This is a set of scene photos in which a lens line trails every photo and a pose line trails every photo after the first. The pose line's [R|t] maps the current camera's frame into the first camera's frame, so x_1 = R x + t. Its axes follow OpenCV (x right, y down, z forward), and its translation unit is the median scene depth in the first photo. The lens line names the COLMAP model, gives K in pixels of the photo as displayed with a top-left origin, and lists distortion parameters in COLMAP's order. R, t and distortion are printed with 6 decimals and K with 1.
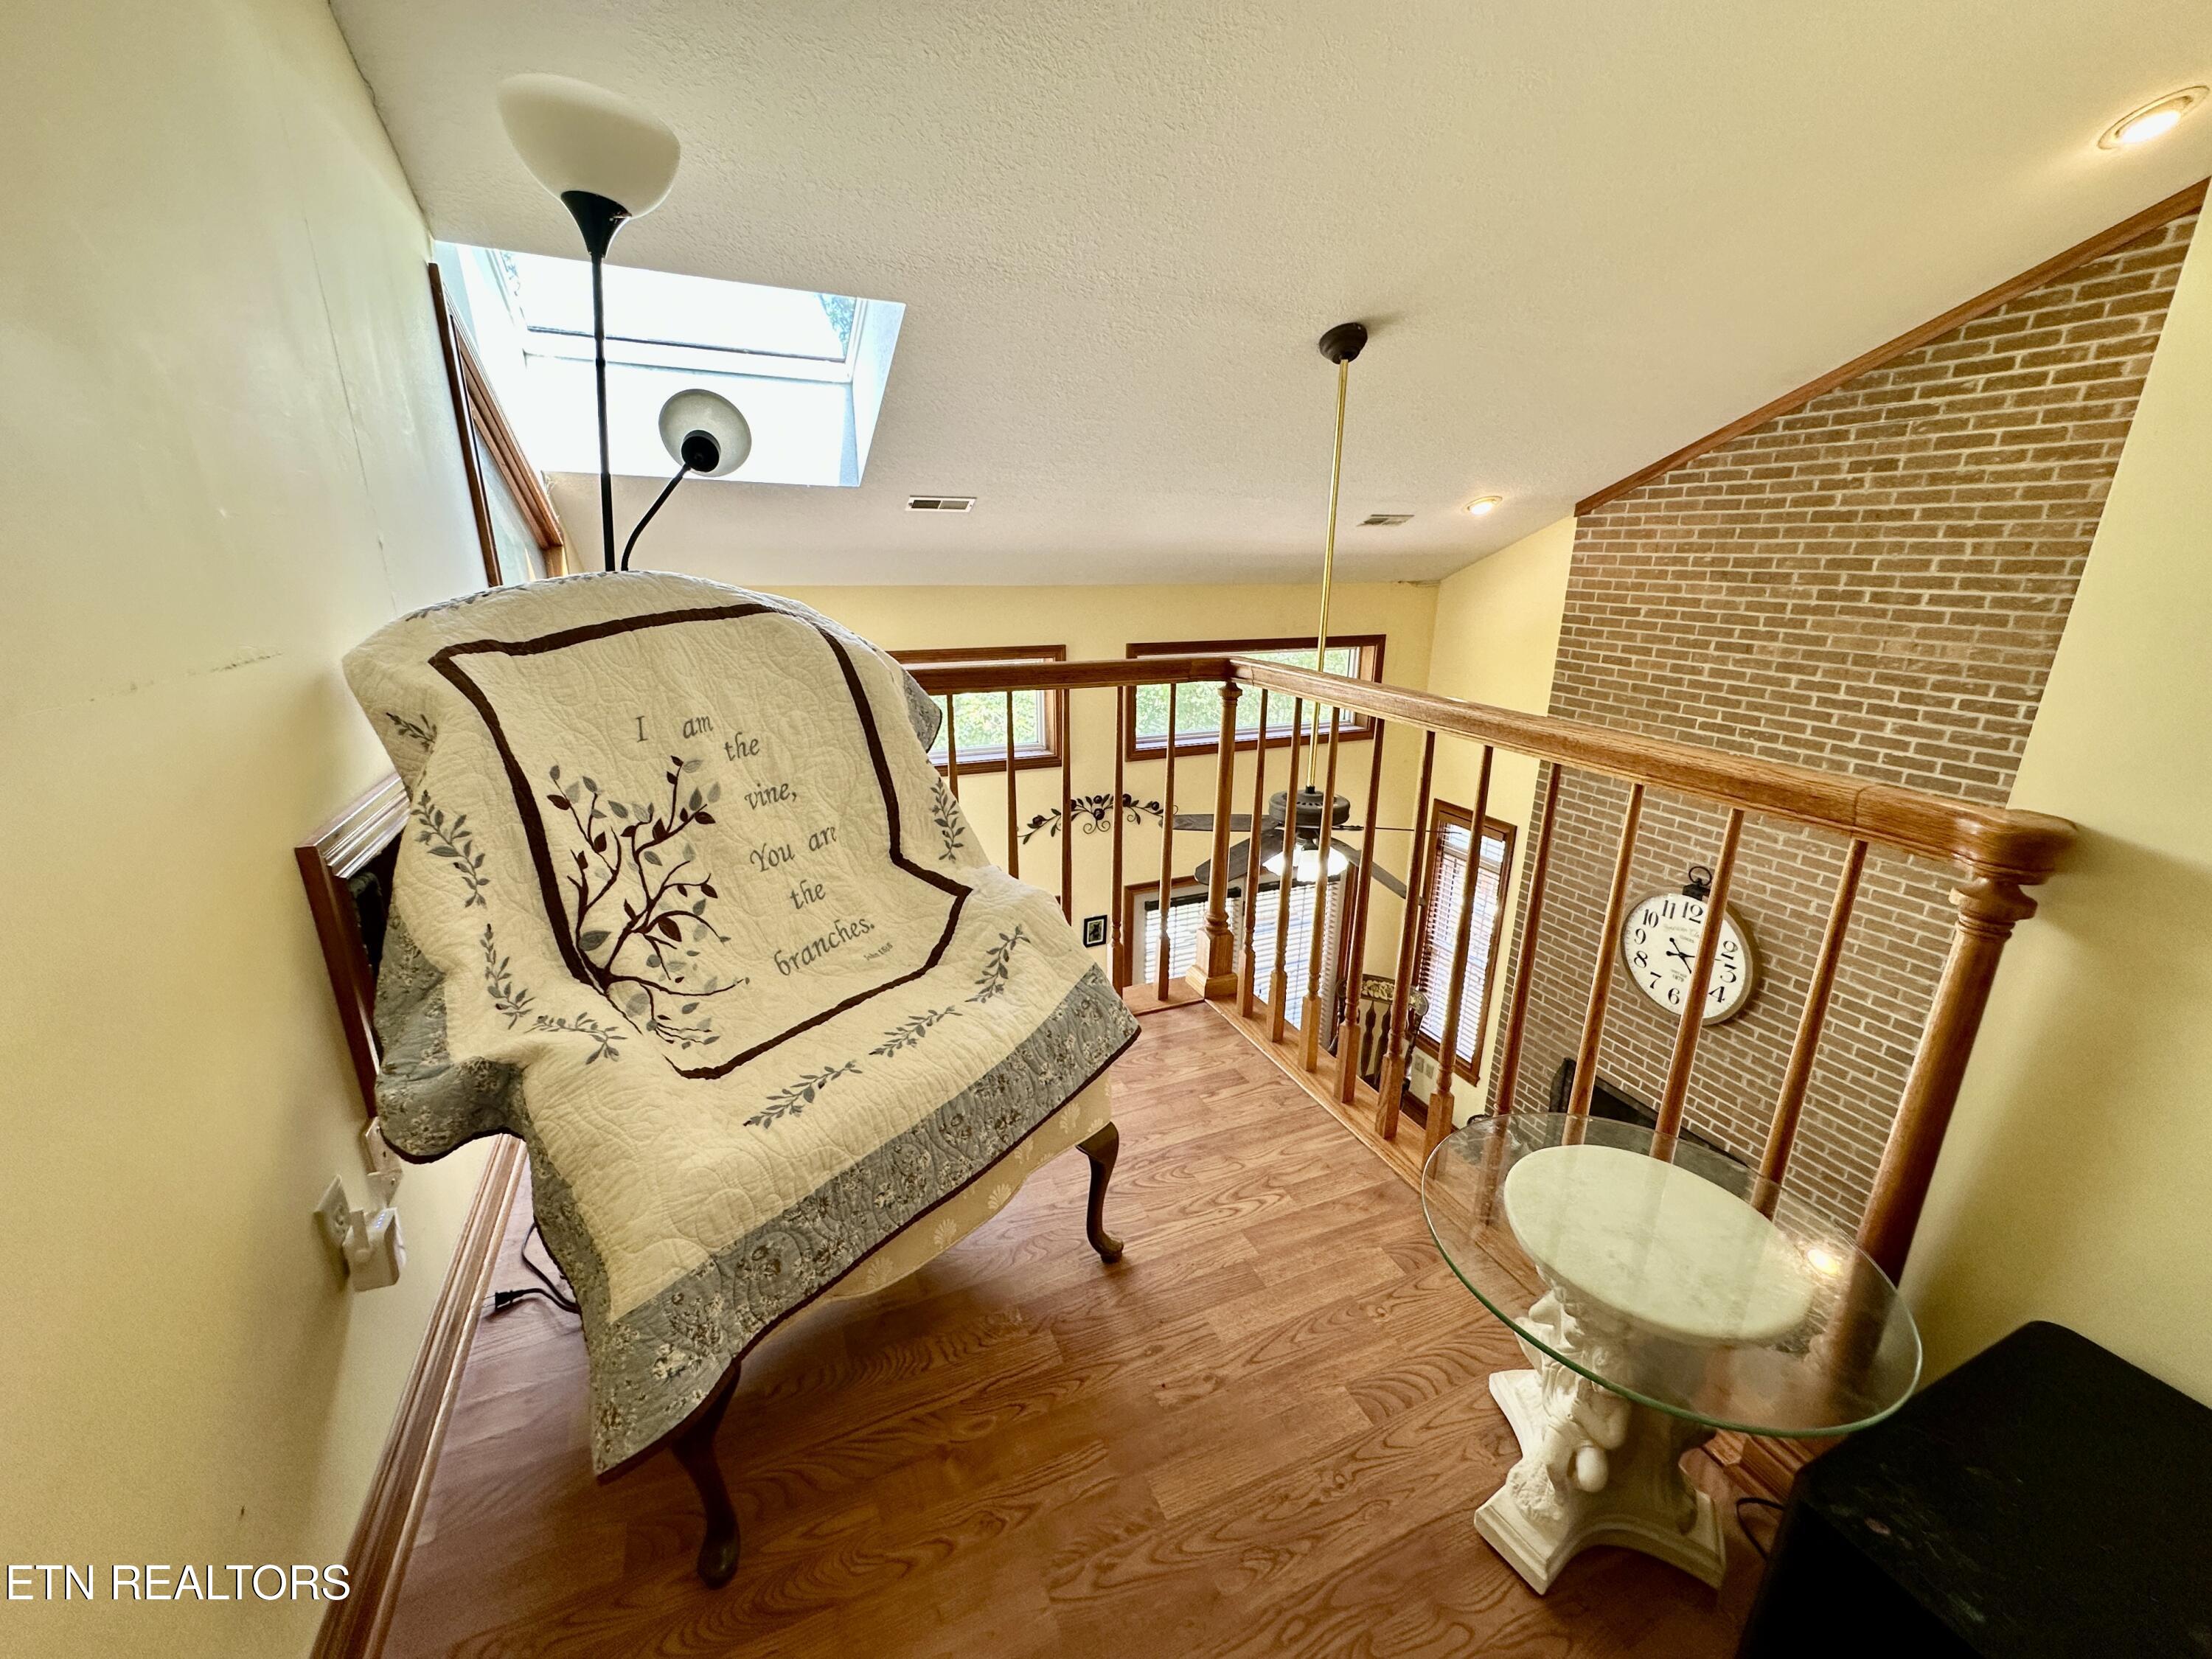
lens RADIAL K [[888.2, 0, 1107.6], [0, 888.2, 831.2], [0, 0, 1]] dist [0.001818, -0.000354]
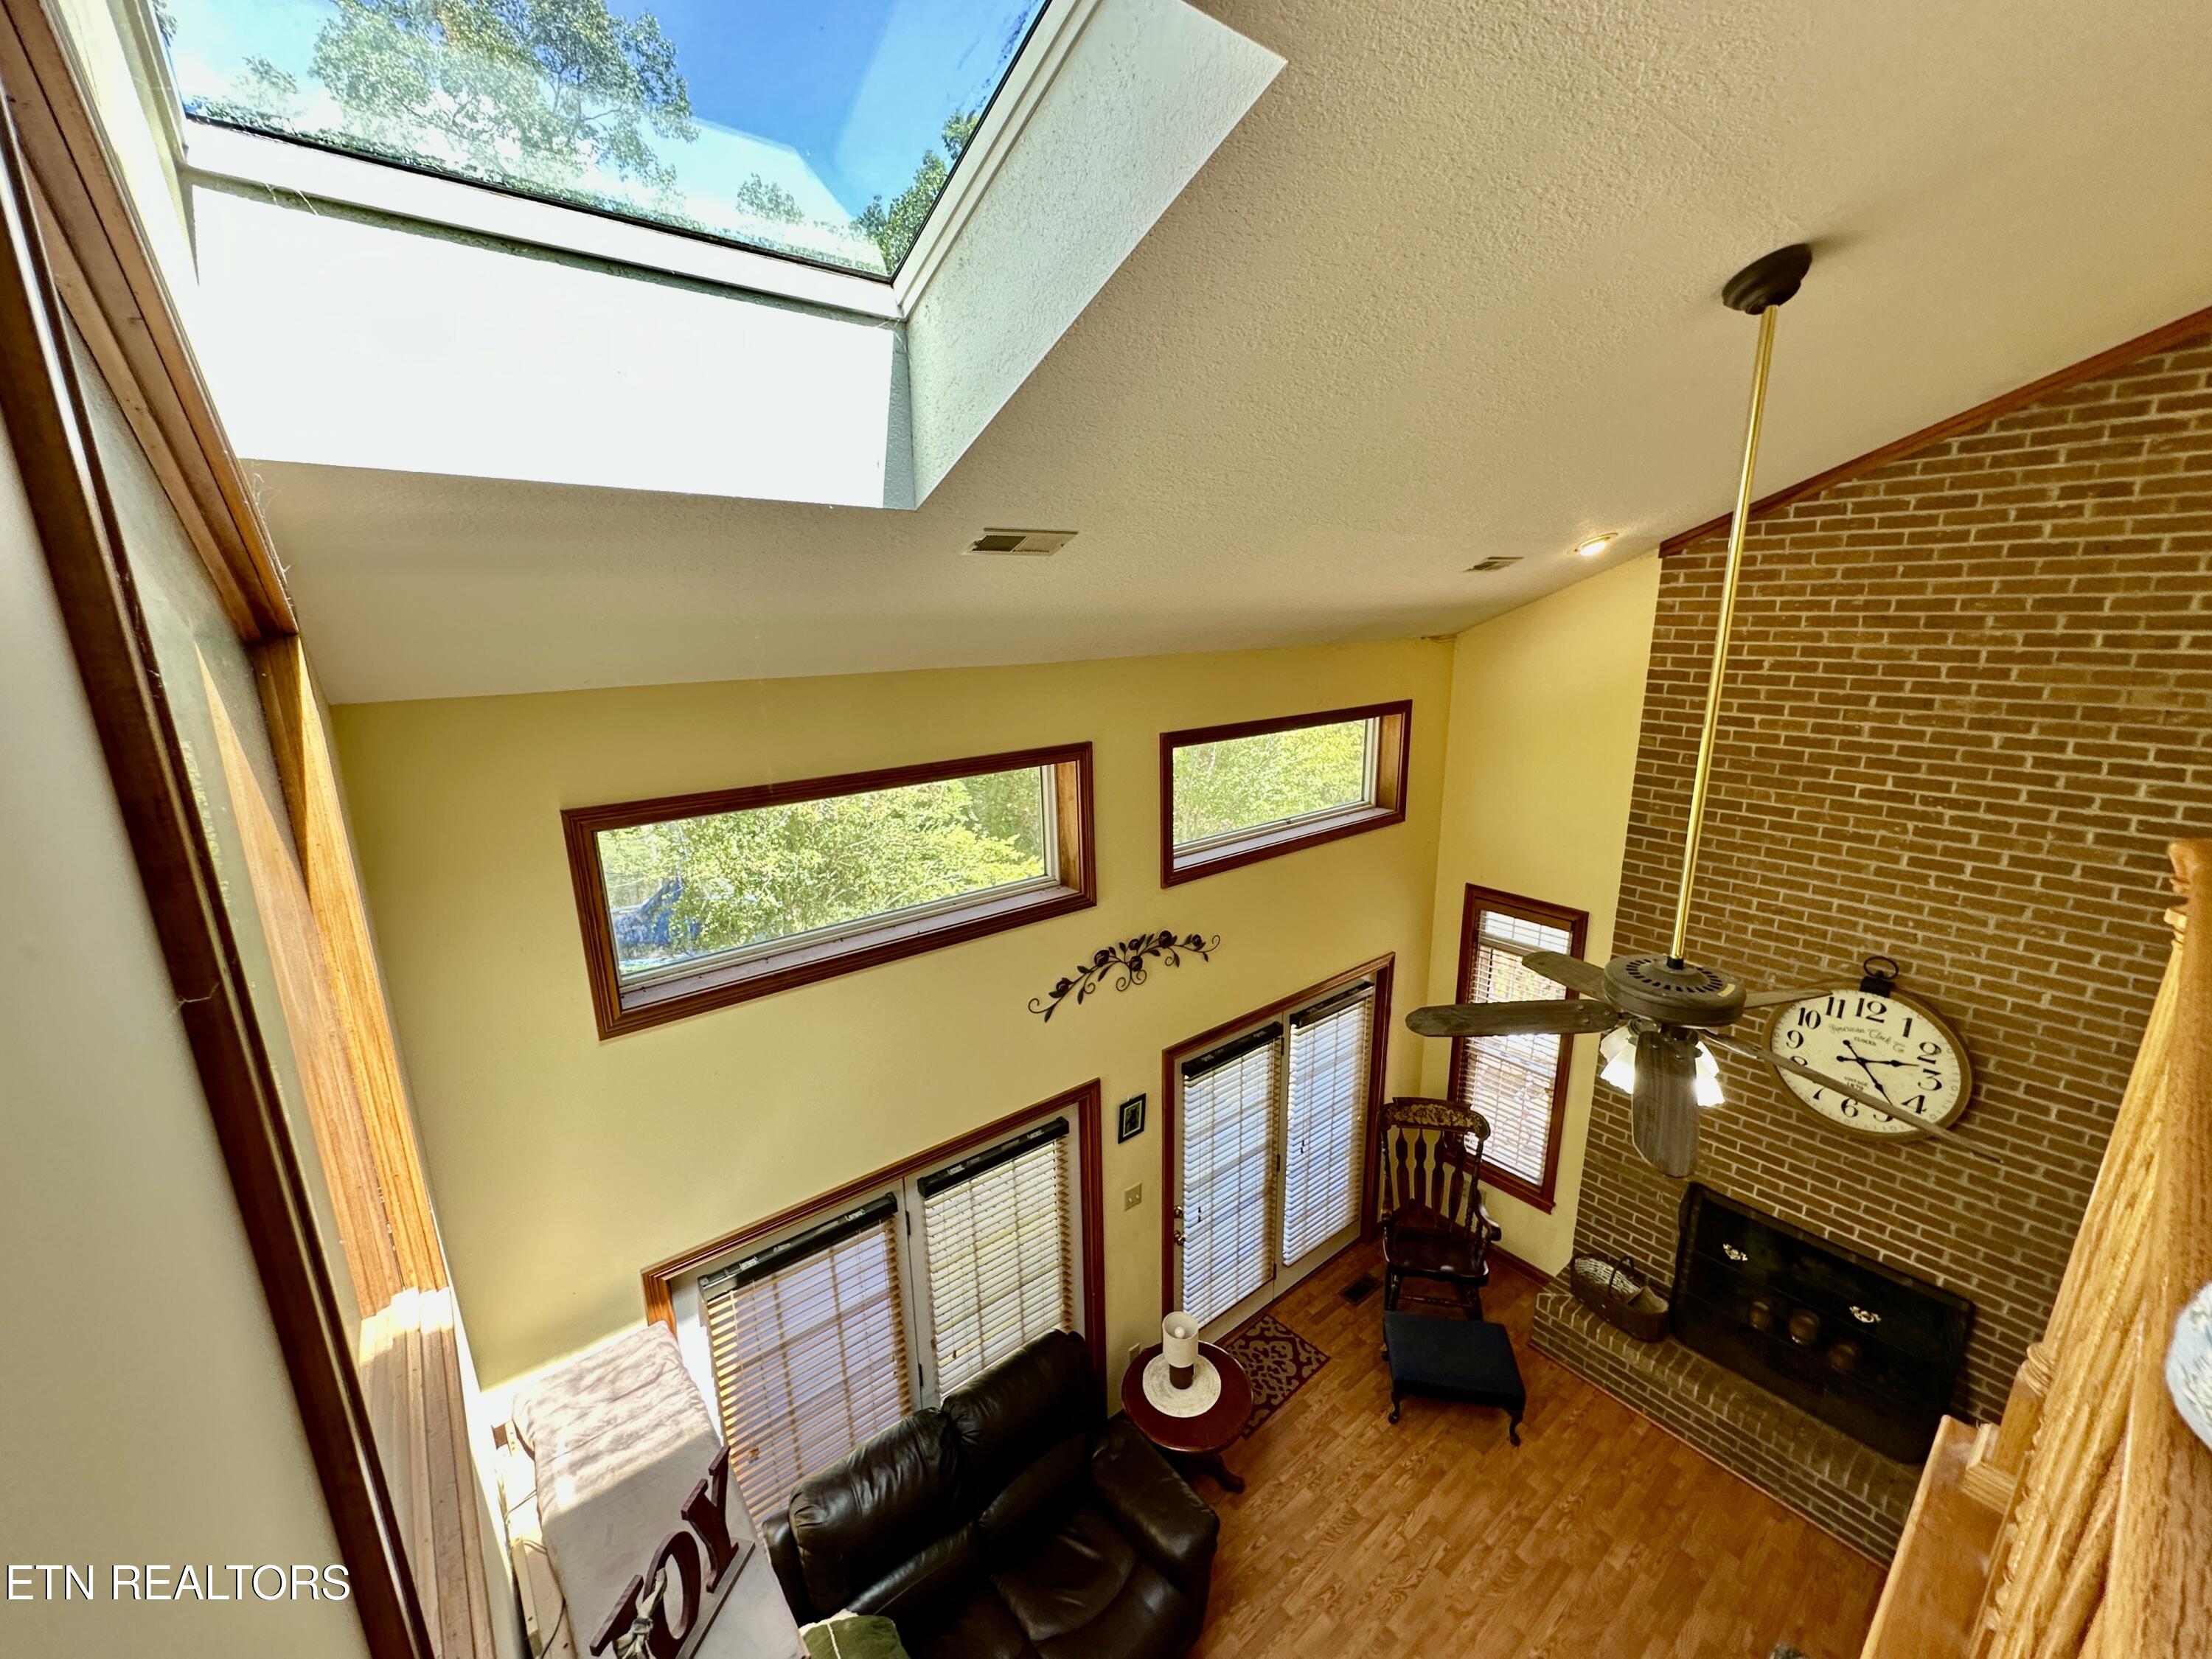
lens RADIAL K [[888.2, 0, 1109.0], [0, 888.2, 830.6], [0, 0, 1]] dist [0.001818, -0.000354]
pose [[0.964356, -0.088358, 0.249420, -0.263895], [0.102715, 0.993687, -0.045118, -0.126016], [-0.243859, 0.069129, 0.967344, 0.371269]]
